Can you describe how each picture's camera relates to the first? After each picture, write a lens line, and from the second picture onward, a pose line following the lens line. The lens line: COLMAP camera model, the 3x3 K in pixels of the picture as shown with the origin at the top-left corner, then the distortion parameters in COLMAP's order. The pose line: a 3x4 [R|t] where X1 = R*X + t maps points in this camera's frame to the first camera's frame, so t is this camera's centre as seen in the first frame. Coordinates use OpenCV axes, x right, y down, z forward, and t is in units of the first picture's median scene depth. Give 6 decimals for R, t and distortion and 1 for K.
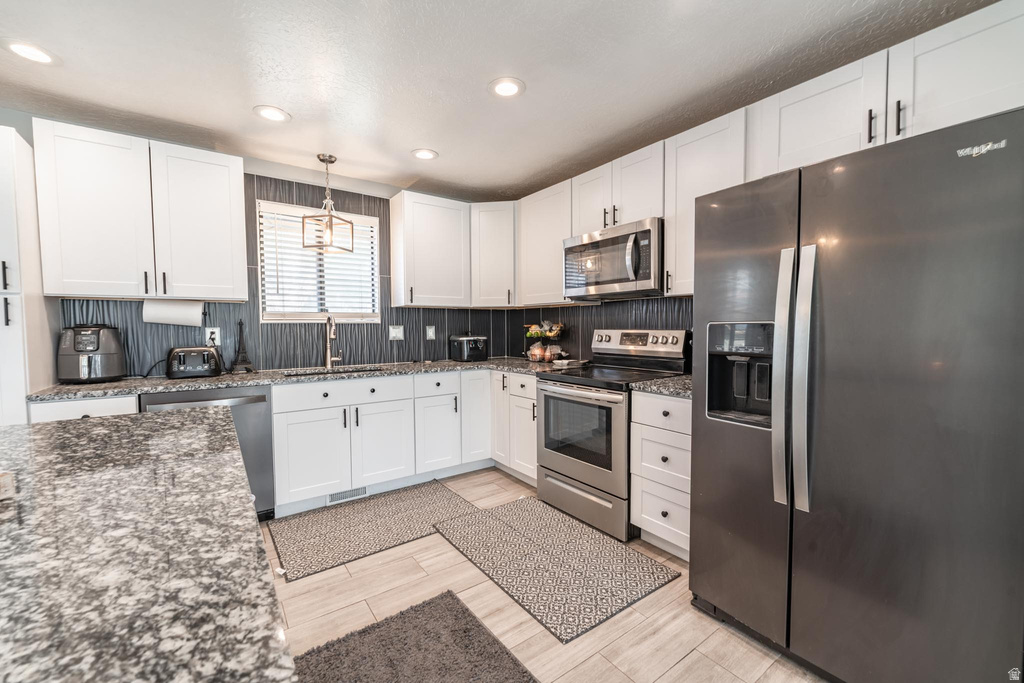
lens RADIAL K [[414.0, 0, 511.7], [0, 414.0, 344.2], [0, 0, 1]] dist [0.000031, -0.000465]
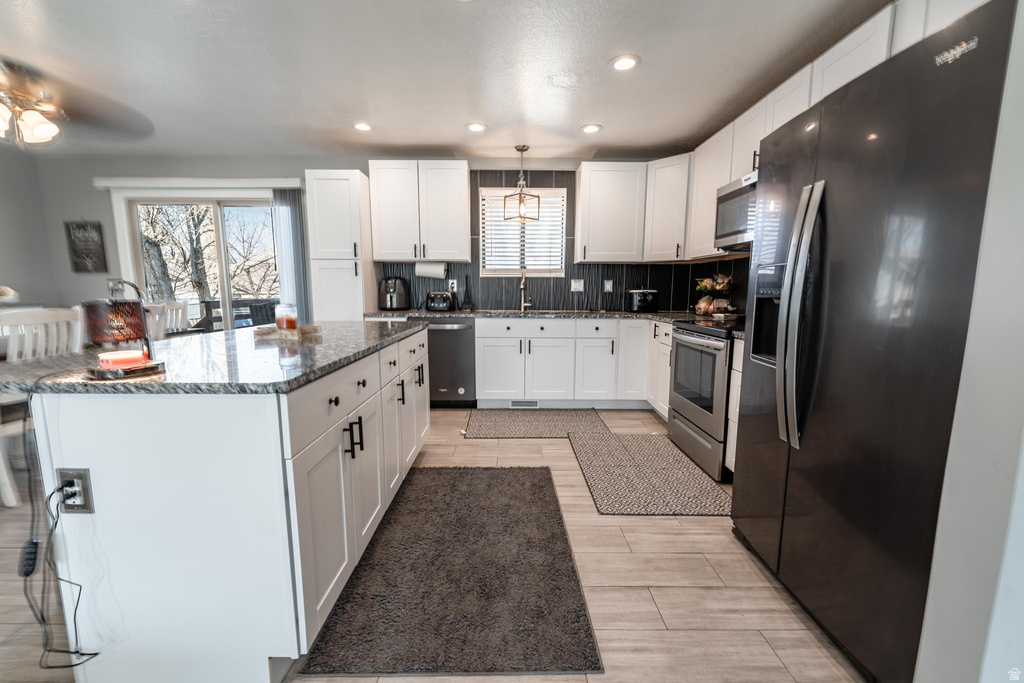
lens RADIAL K [[414.0, 0, 511.2], [0, 414.0, 344.8], [0, 0, 1]] dist [0.000031, -0.000465]
pose [[0.811013, 0.087549, -0.578440, 0.355744], [-0.033399, 0.994055, 0.103626, 0.033116], [0.584074, -0.064723, 0.809116, -0.116040]]
